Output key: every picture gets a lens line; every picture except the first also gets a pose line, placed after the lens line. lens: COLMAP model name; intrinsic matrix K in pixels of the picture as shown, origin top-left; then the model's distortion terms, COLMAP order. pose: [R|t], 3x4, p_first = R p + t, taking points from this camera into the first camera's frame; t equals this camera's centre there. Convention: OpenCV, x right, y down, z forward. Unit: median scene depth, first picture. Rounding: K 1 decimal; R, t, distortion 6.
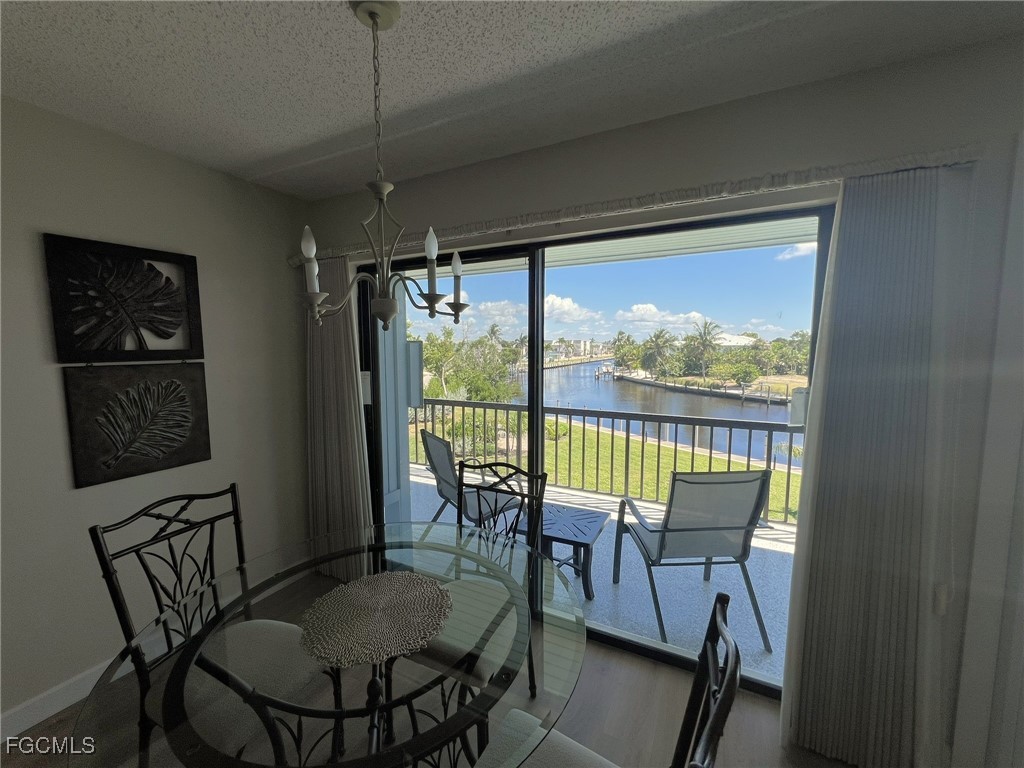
lens RADIAL K [[412.7, 0, 510.0], [0, 412.7, 385.5], [0, 0, 1]] dist [0.001009, 0.000772]
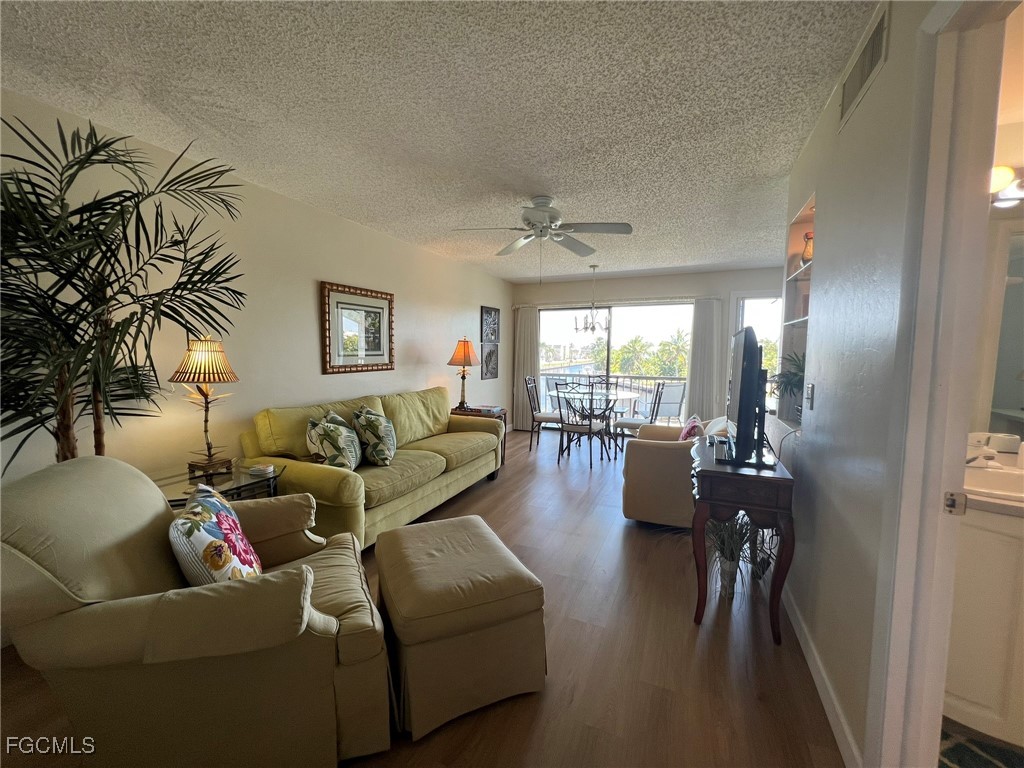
lens RADIAL K [[412.7, 0, 509.5], [0, 412.7, 385.2], [0, 0, 1]] dist [0.001009, 0.000772]
pose [[0.998714, 0.006563, 0.050264, -0.890715], [-0.006041, 0.999926, -0.010520, 0.294610], [-0.050329, 0.010202, 0.998681, -2.145423]]
